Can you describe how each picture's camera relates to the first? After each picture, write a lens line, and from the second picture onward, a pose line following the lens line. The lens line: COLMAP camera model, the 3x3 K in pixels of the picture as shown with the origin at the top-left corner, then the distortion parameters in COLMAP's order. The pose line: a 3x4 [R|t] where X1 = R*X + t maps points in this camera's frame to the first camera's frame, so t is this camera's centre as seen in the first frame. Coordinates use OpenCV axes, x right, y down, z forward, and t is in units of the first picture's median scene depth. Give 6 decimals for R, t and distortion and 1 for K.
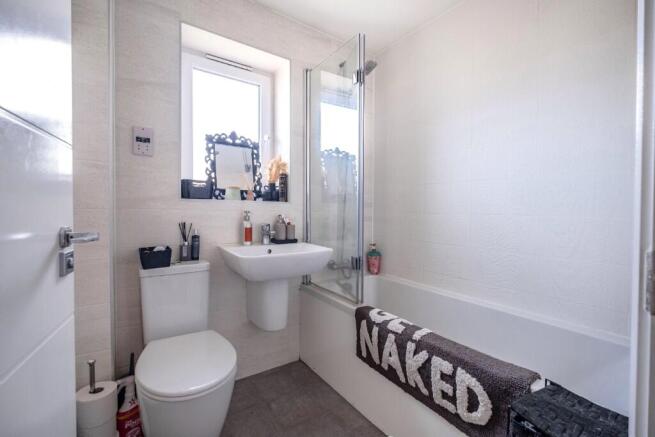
lens RADIAL K [[287.8, 0, 325.9], [0, 287.8, 215.0], [0, 0, 1]] dist [-0.000137, 0.000129]
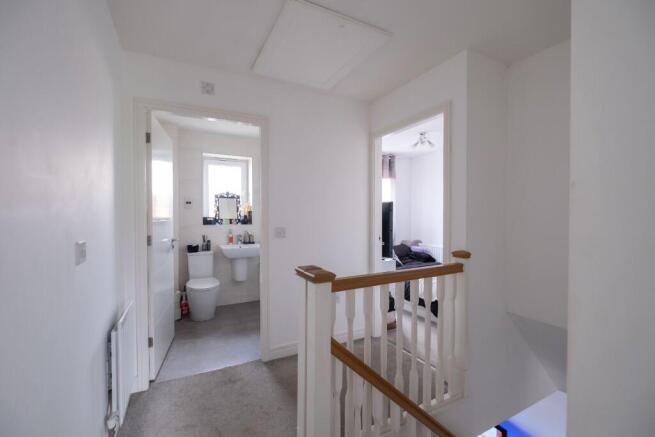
lens RADIAL K [[281.6, 0, 315.1], [0, 281.6, 218.6], [0, 0, 1]] dist [-0.001028, -0.000069]
pose [[0.989621, -0.011476, -0.143241, 0.651162], [0.010132, 0.999898, -0.010111, -0.065261], [0.143342, 0.008555, 0.989636, -1.022526]]
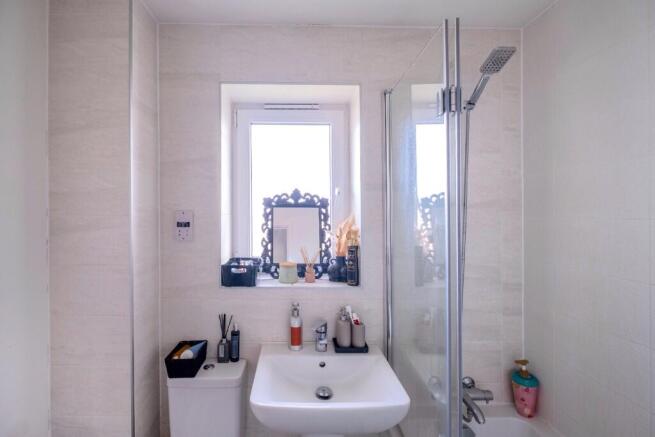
lens RADIAL K [[295.8, 0, 291.5], [0, 295.8, 217.3], [0, 0, 1]] dist [-0.002642, -0.000236]
pose [[0.829272, -0.010392, -0.558749, 0.140255], [0.003200, 0.999899, -0.013846, -0.210547], [0.558837, 0.009694, 0.829221, 0.320260]]
